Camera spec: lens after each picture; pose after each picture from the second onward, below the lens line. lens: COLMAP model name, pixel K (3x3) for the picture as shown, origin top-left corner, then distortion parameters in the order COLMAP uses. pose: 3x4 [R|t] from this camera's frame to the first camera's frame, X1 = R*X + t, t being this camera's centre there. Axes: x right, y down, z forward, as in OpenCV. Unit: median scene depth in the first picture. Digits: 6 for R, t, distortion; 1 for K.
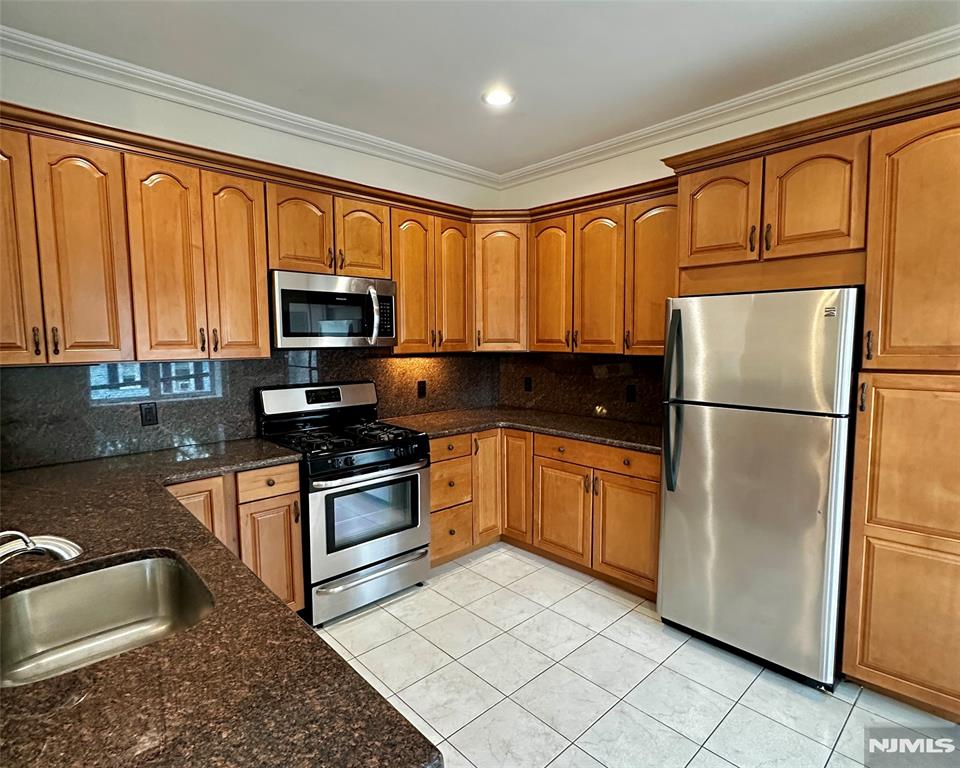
lens RADIAL K [[509.6, 0, 479.1], [0, 509.6, 383.8], [0, 0, 1]] dist [-0.005012, 0.001551]
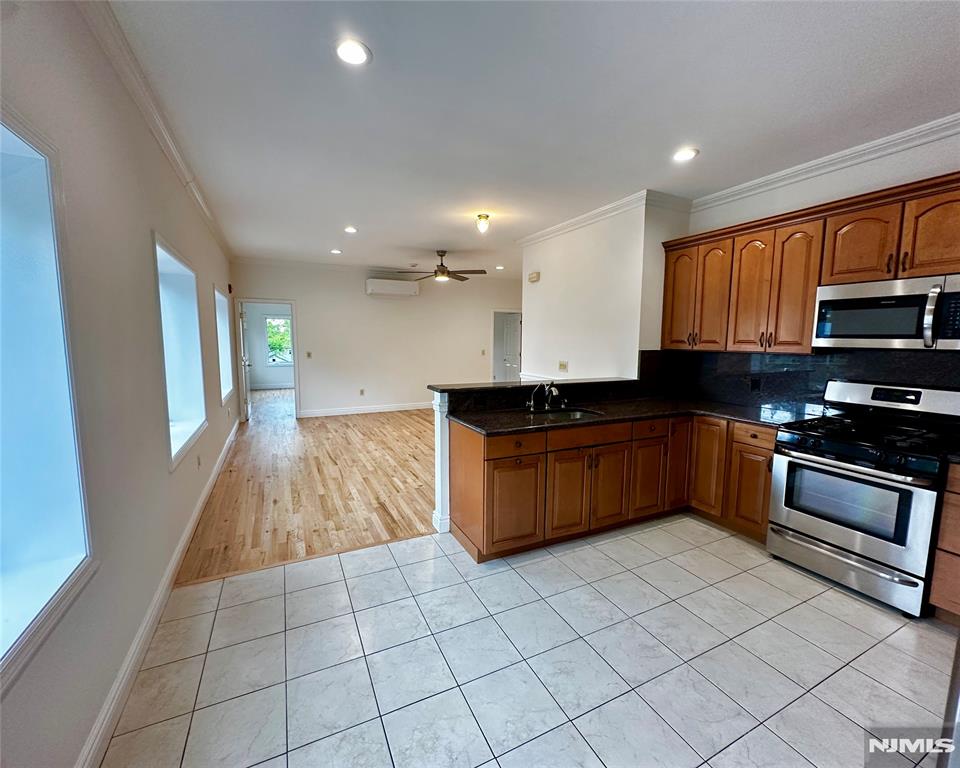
lens RADIAL K [[408.1, 0, 478.9], [0, 408.1, 383.2], [0, 0, 1]] dist [-0.001889, 0.000294]
pose [[-0.296734, 0.107430, -0.948898, 0.900599], [-0.092452, 0.985753, 0.140513, -0.048633], [0.950474, 0.129422, -0.282575, 0.526087]]
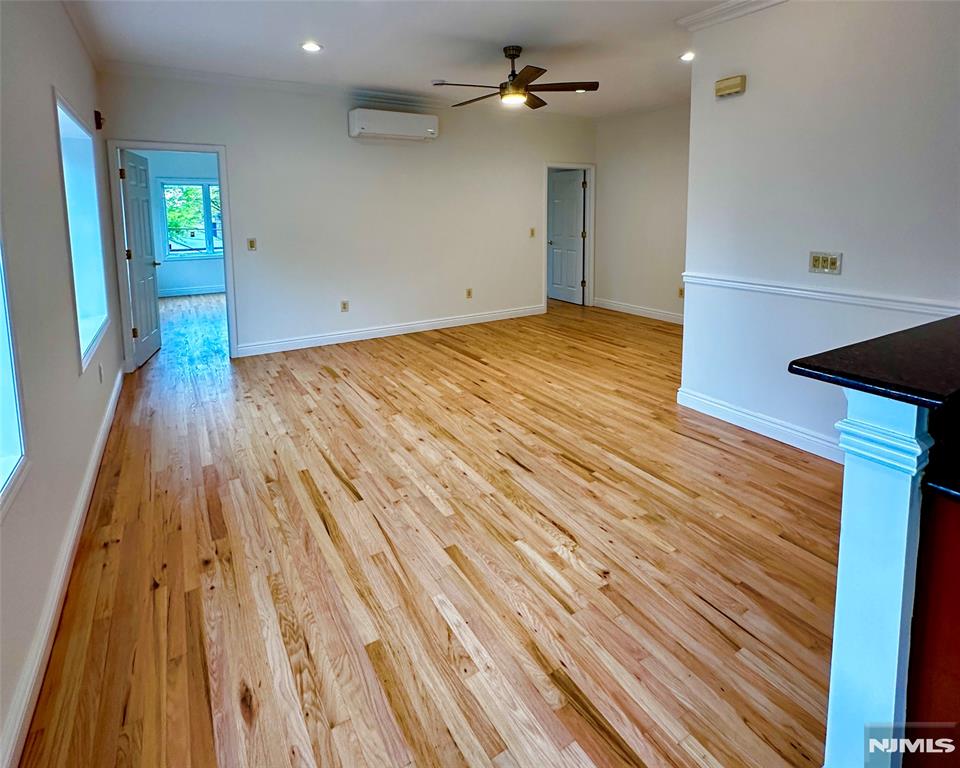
lens RADIAL K [[509.6, 0, 480.0], [0, 509.6, 265.3], [0, 0, 1]] dist [-0.005012, 0.001551]
pose [[-0.211597, 0.109951, -0.971153, 0.255098], [-0.079296, 0.988445, 0.129186, 0.024077], [0.974135, 0.104344, -0.200433, -0.181519]]
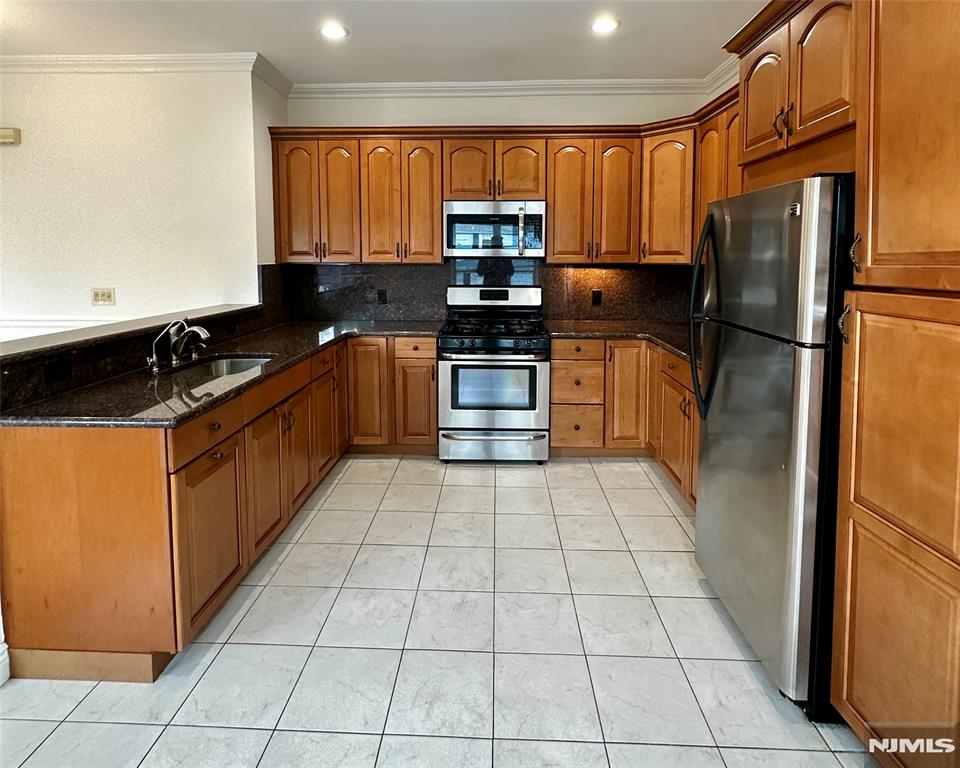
lens RADIAL K [[509.6, 0, 479.4], [0, 509.6, 288.9], [0, 0, 1]] dist [-0.002111, -0.000213]
pose [[0.705493, 0.051276, -0.706860, 0.704417], [-0.068287, 0.997657, 0.004215, 0.007051], [0.705419, 0.045296, 0.707341, 0.087030]]
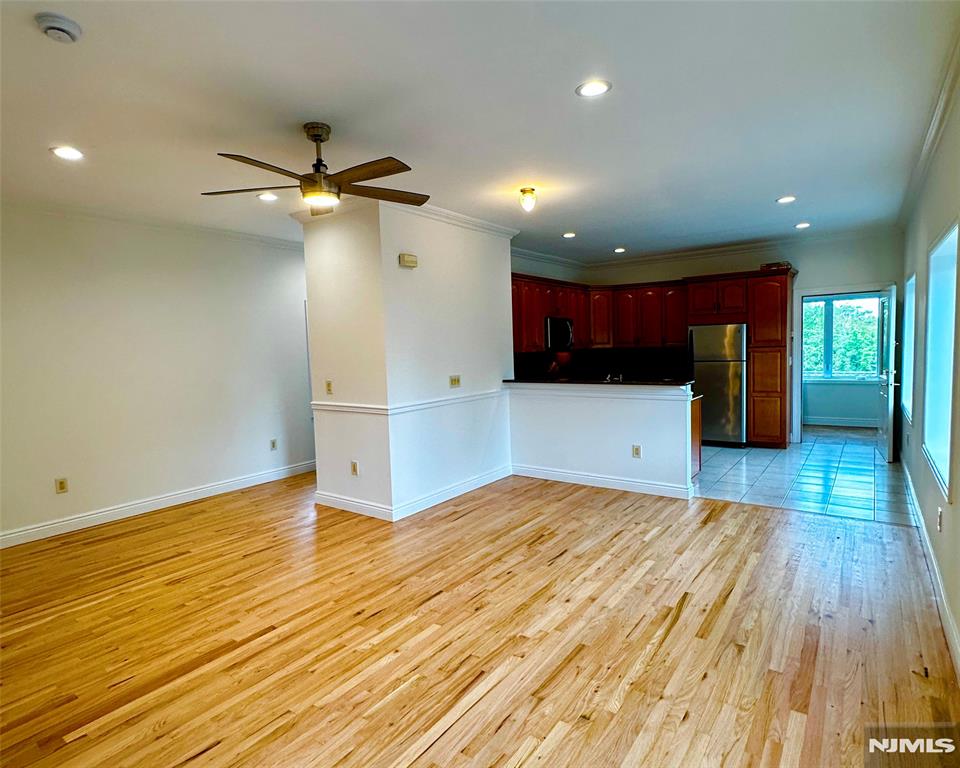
lens RADIAL K [[536.8, 0, 481.3], [0, 536.8, 382.7], [0, 0, 1]] dist [-0.001877, 0.000018]
pose [[0.981838, -0.039922, 0.185476, -1.327588], [0.044034, 0.998866, -0.018104, 0.153873], [-0.184543, 0.025943, 0.982482, -1.732235]]
